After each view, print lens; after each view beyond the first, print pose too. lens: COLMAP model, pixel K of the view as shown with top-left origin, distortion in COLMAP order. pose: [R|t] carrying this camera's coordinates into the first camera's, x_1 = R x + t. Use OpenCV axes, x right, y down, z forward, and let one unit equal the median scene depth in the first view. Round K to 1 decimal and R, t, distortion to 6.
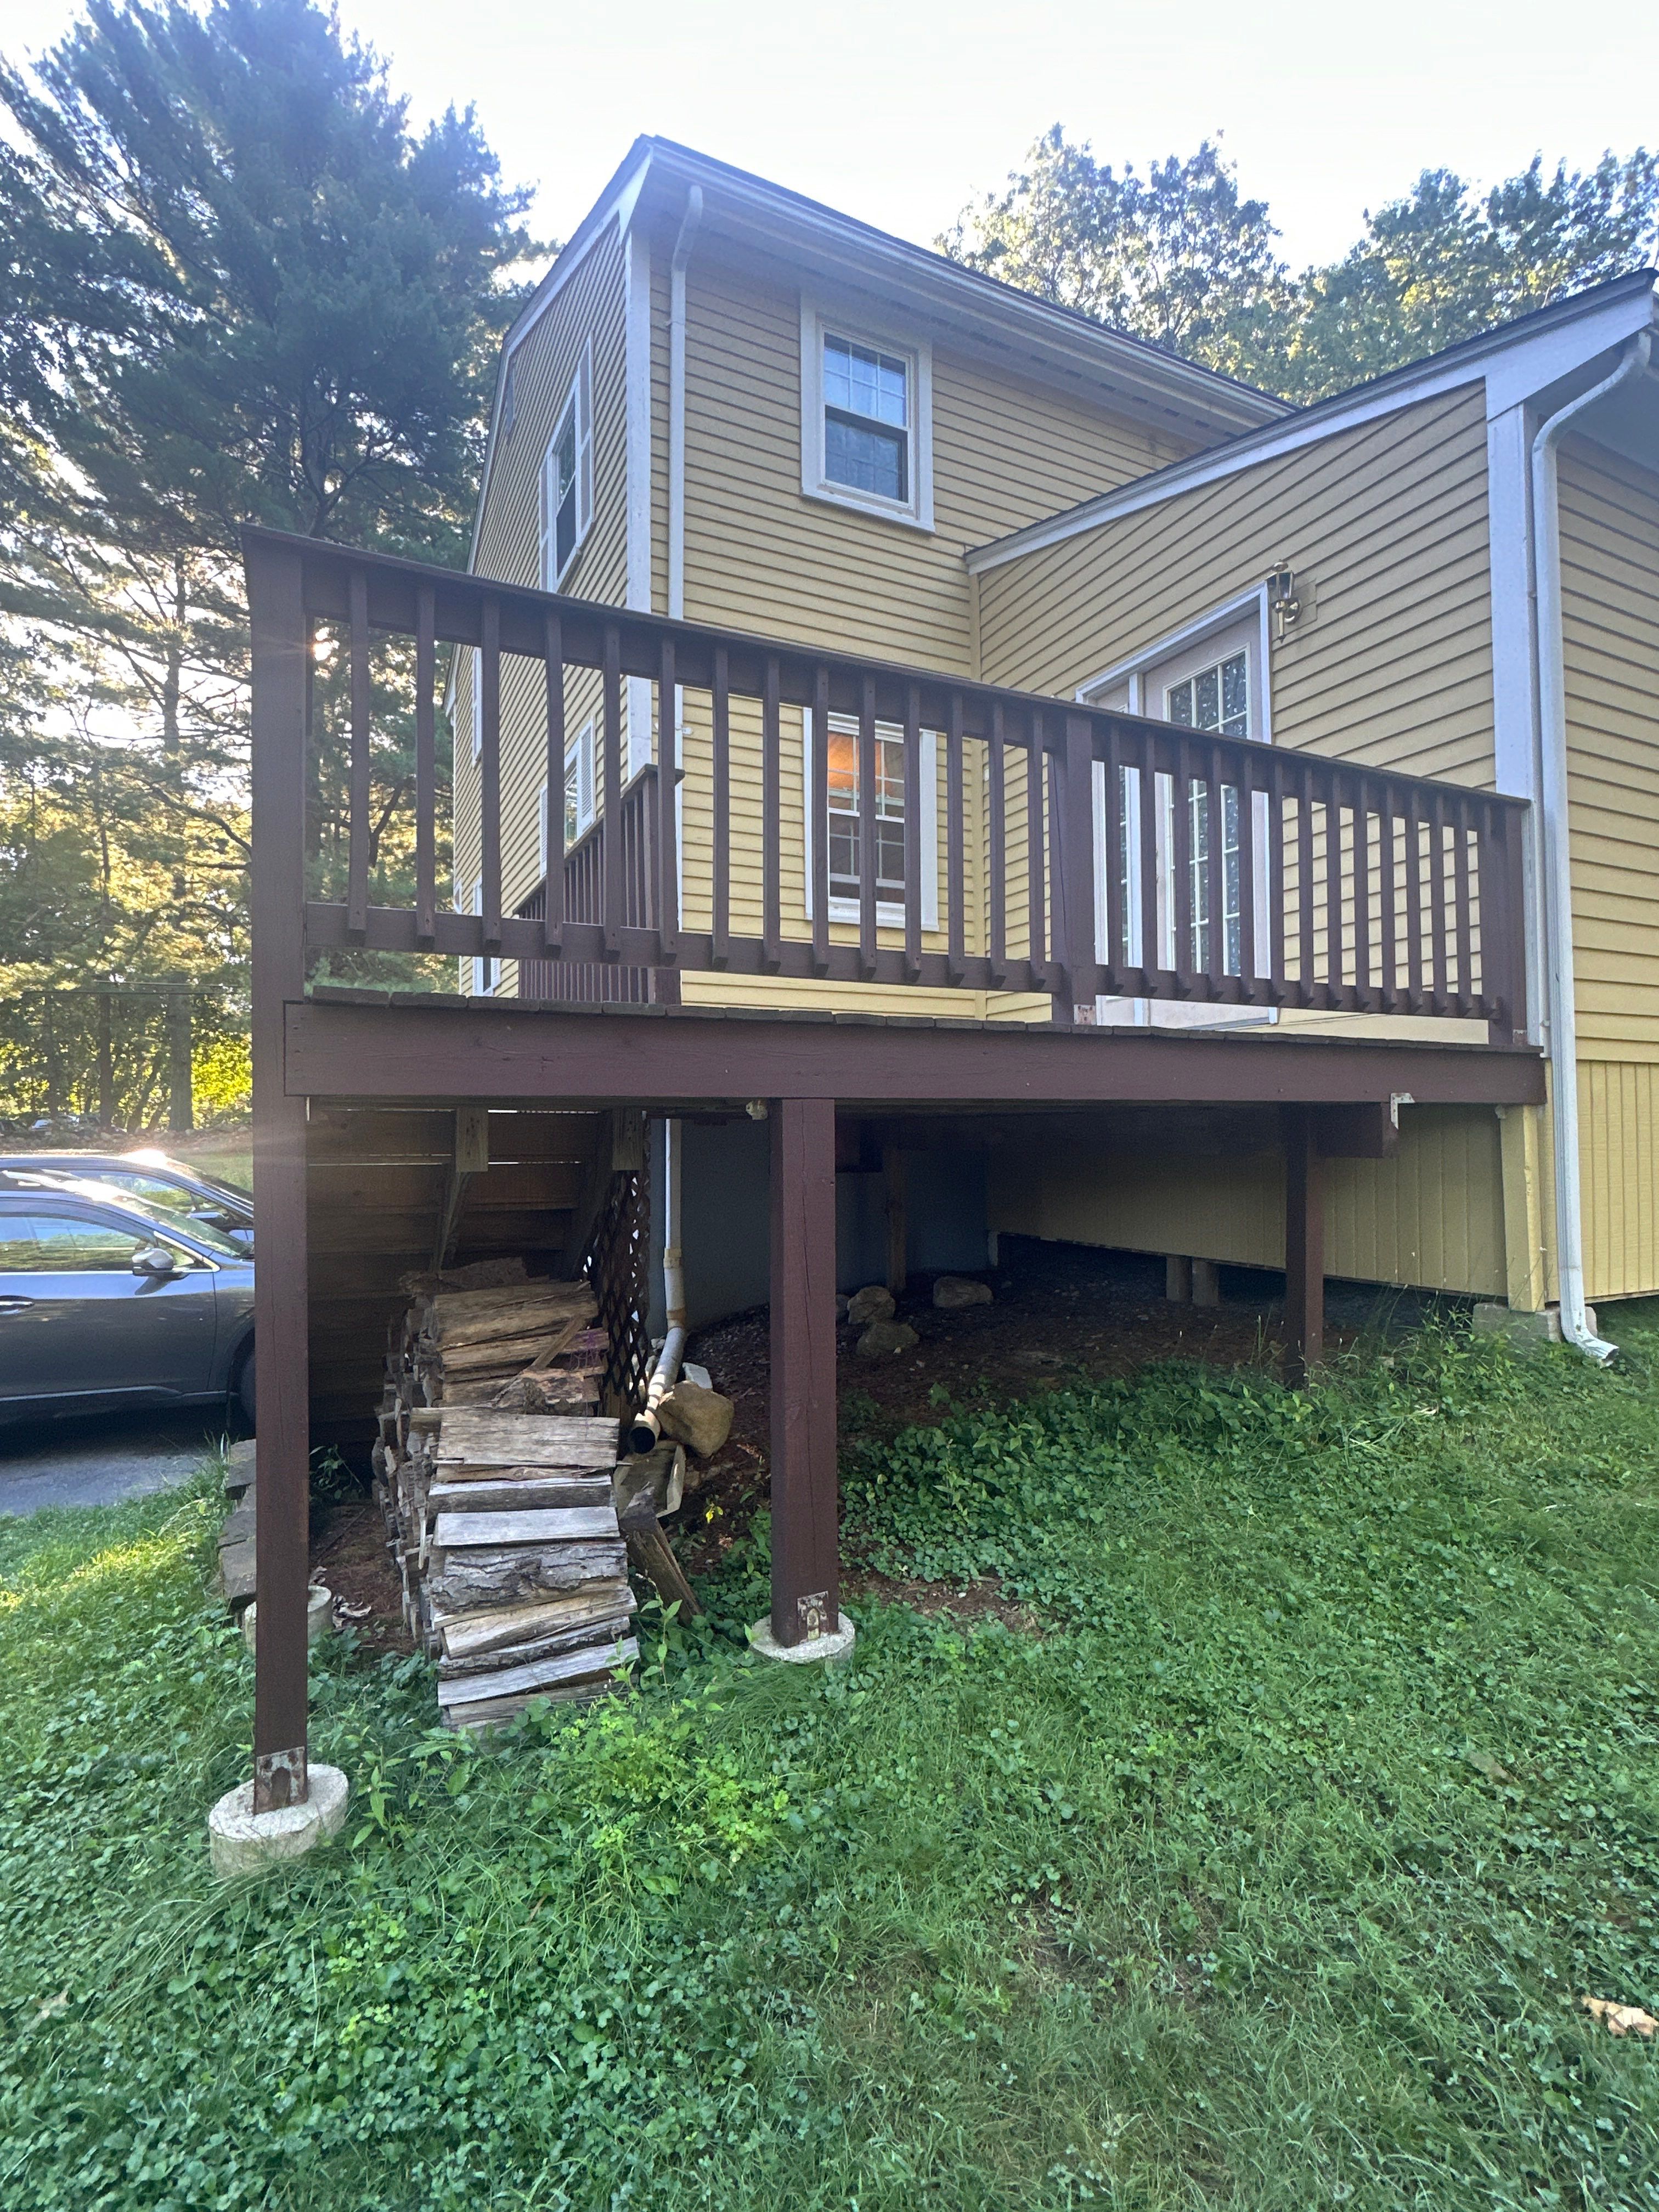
lens RADIAL K [[1034.2, 0, 822.5], [0, 1034.2, 1096.8], [0, 0, 1]] dist [-0.003959, -0.000074]
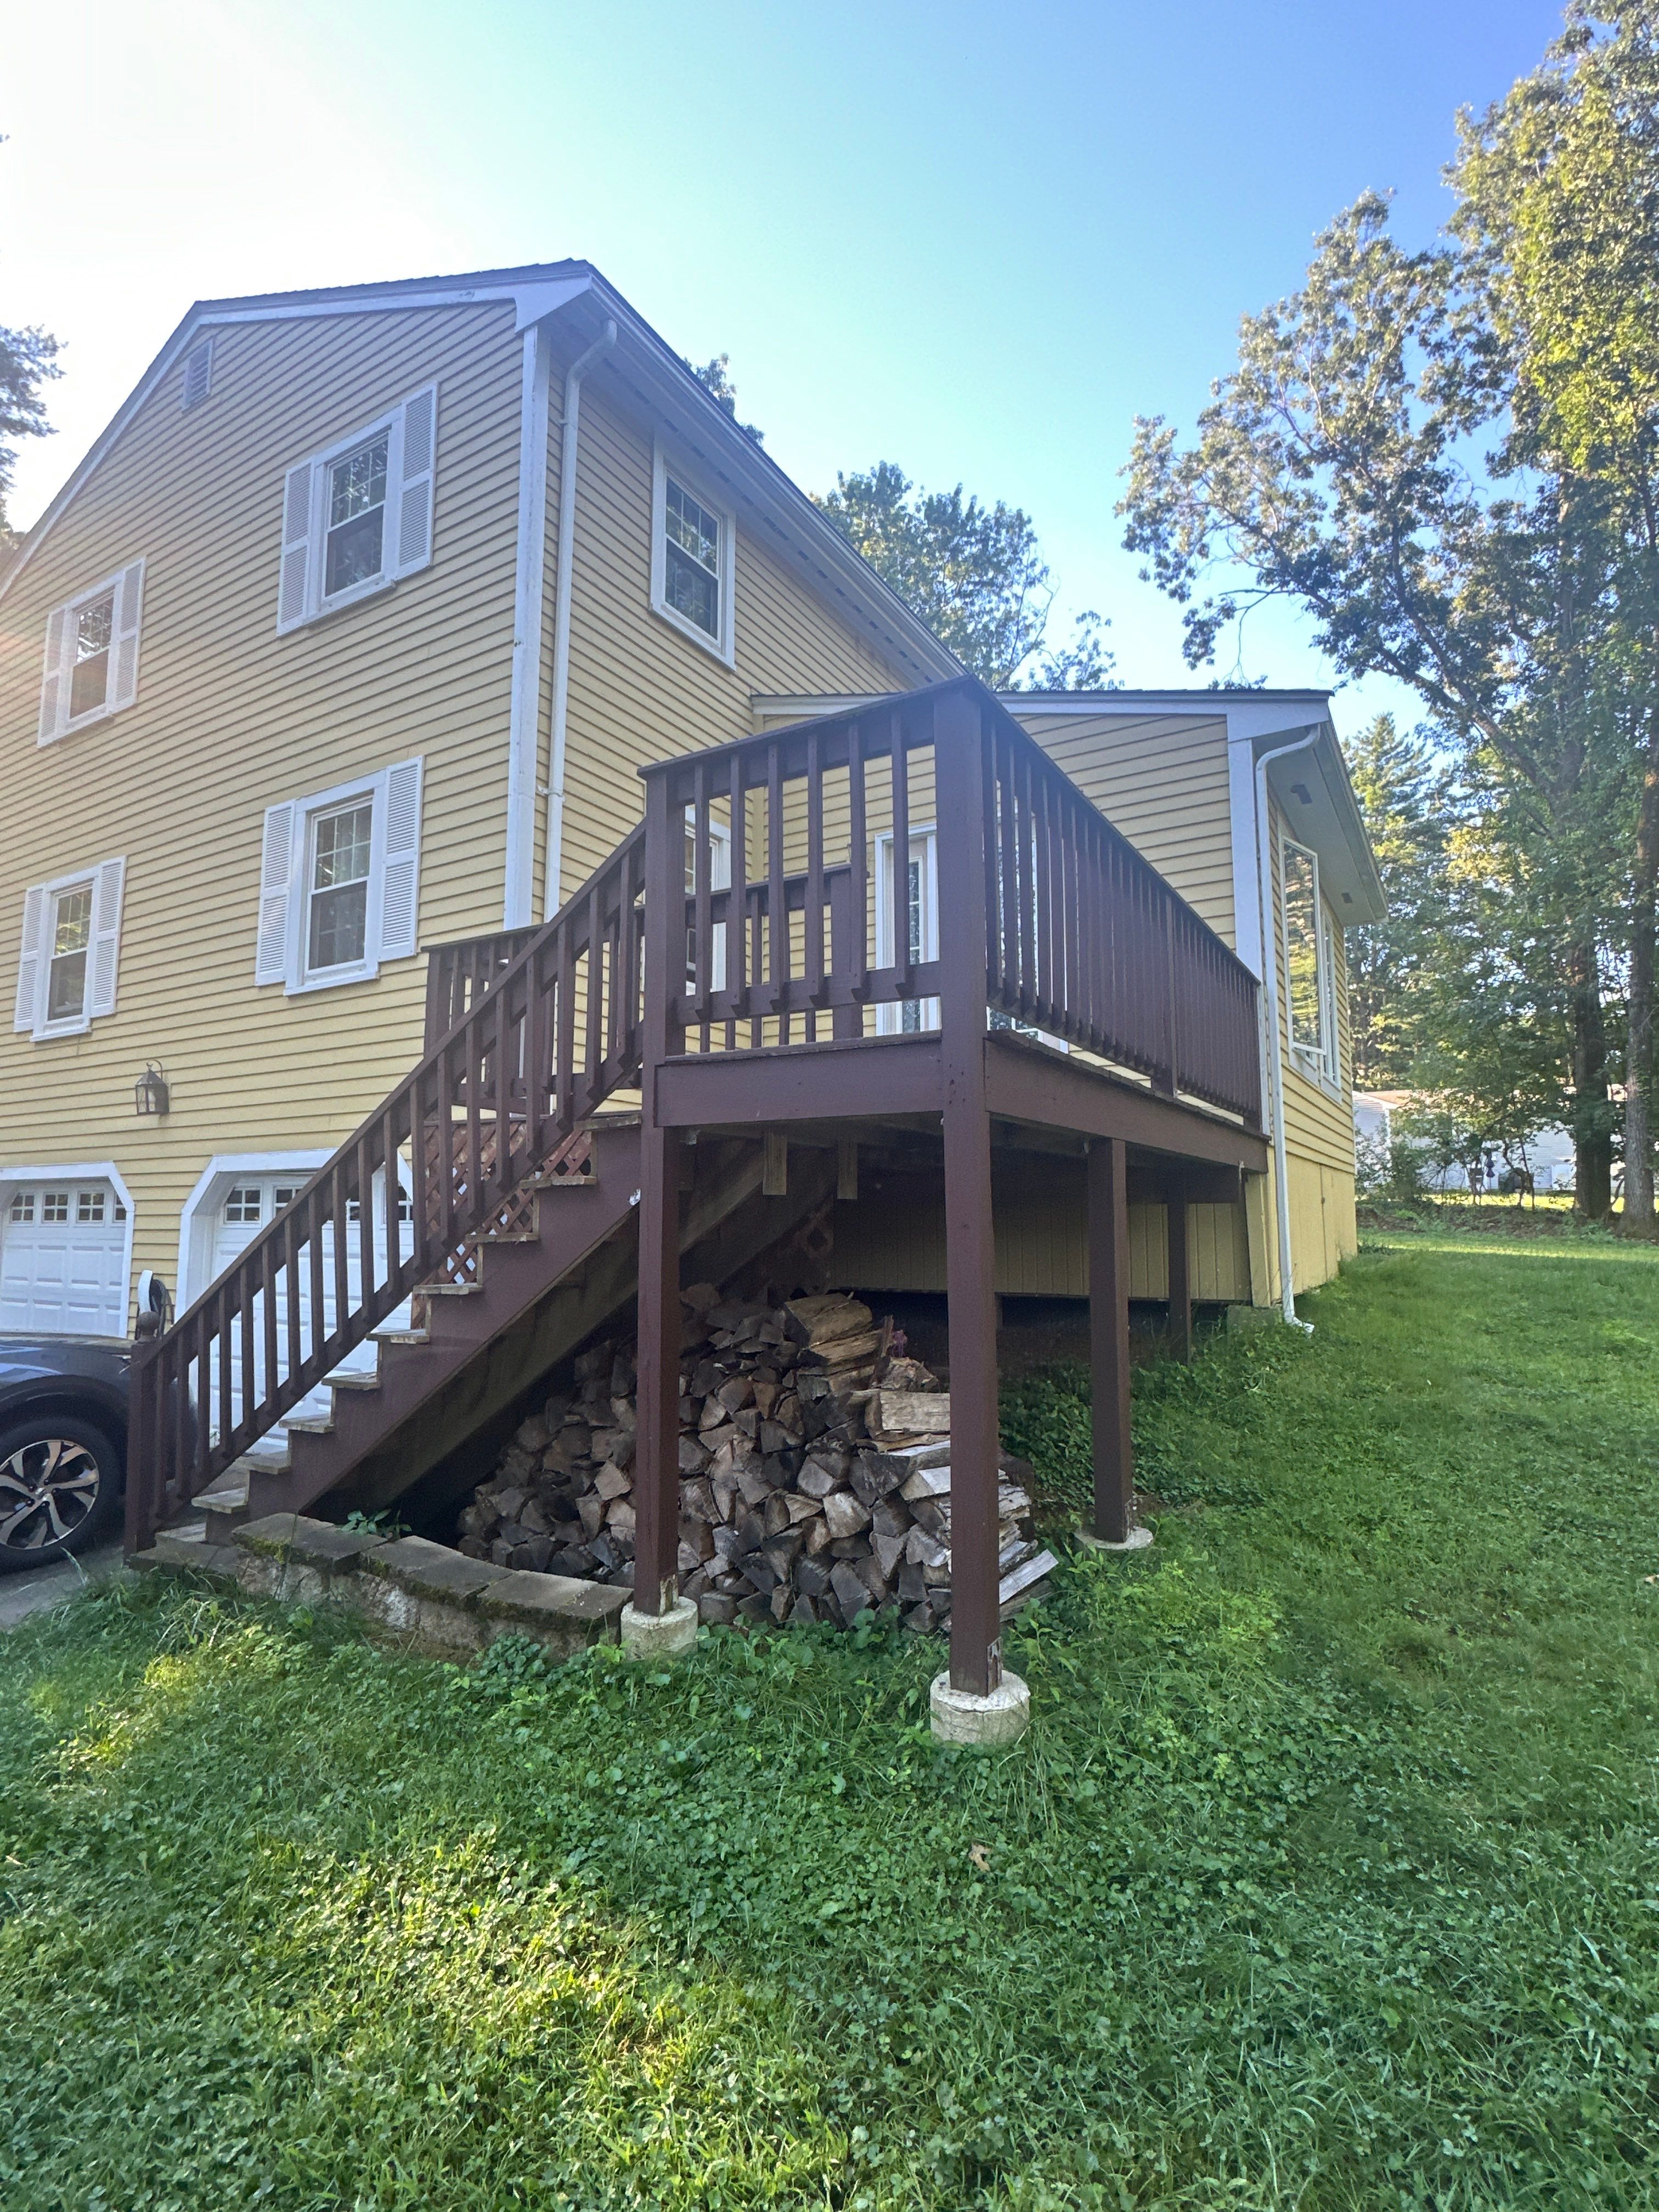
lens RADIAL K [[1034.2, 0, 838.4], [0, 1034.2, 1087.4], [0, 0, 1]] dist [-0.003959, -0.000074]
pose [[0.851177, 0.075201, 0.519463, -0.364071], [-0.024618, 0.994314, -0.103605, 0.029850], [-0.524301, 0.075398, 0.848189, 0.001416]]
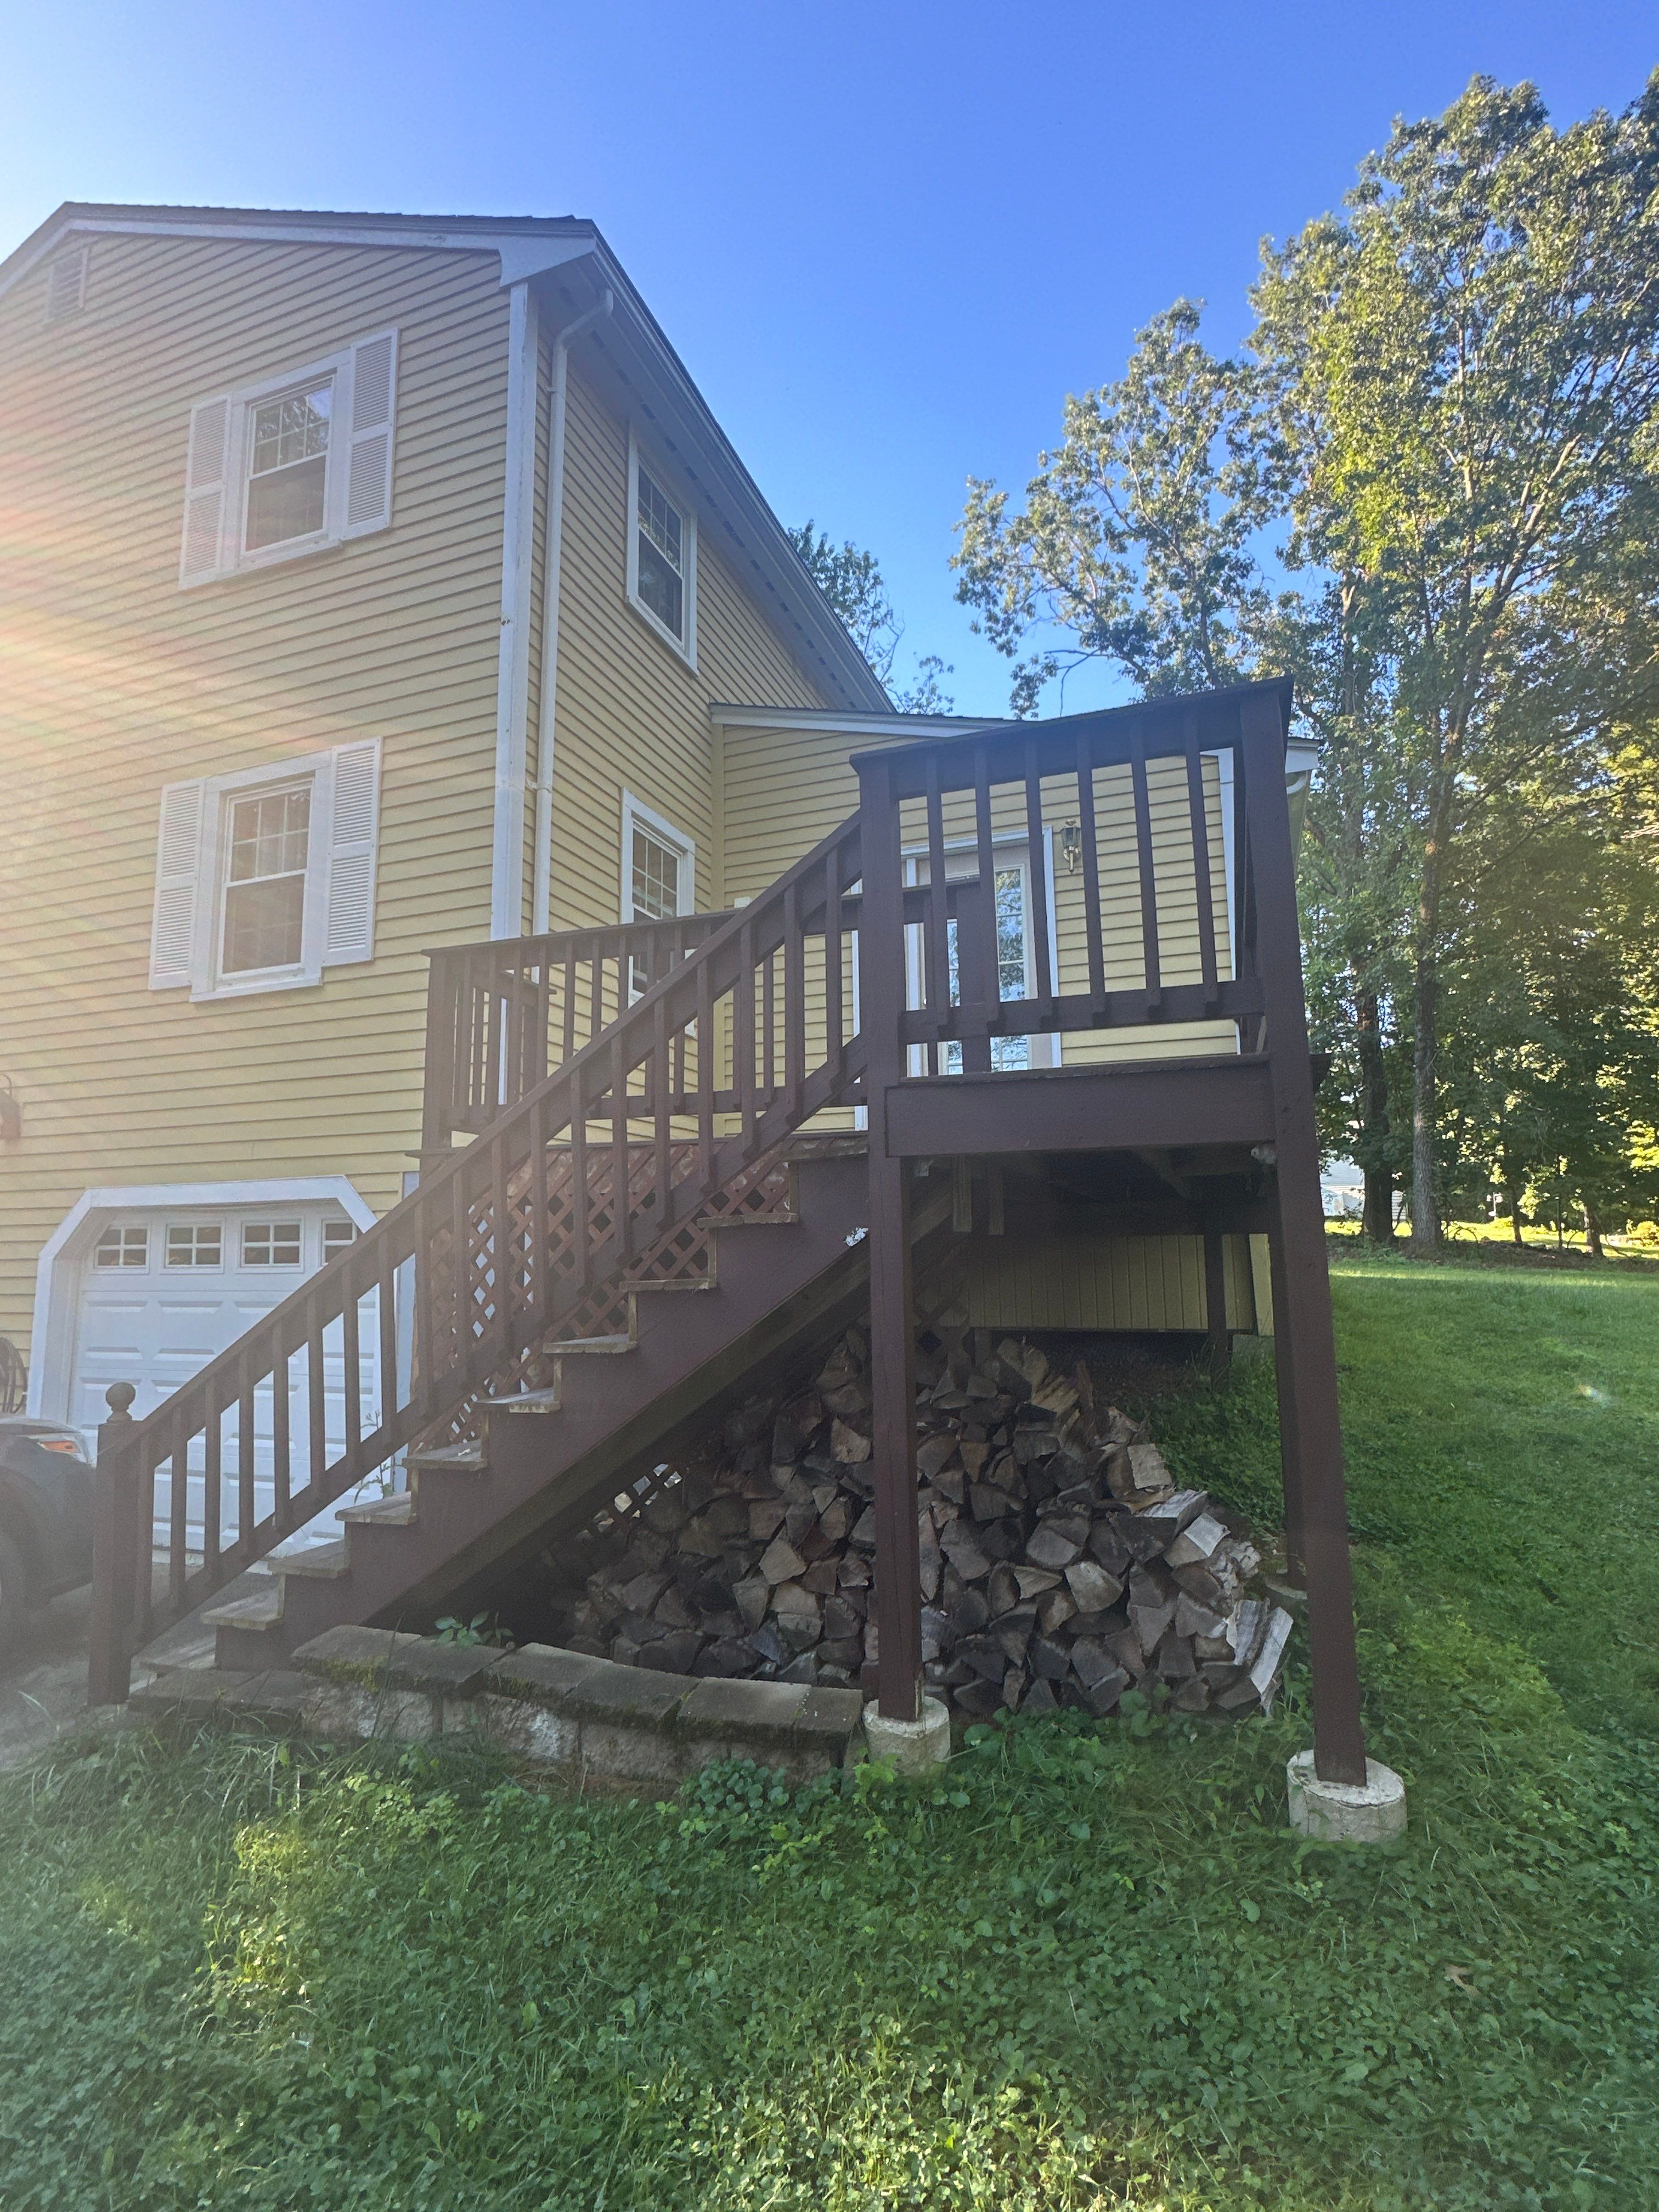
lens RADIAL K [[1034.2, 0, 846.0], [0, 1034.2, 1092.1], [0, 0, 1]] dist [-0.003959, -0.000074]
pose [[0.741960, 0.098214, 0.663212, -0.467953], [-0.014824, 0.991373, -0.130227, 0.029323], [-0.670280, 0.086791, 0.737015, 0.131913]]
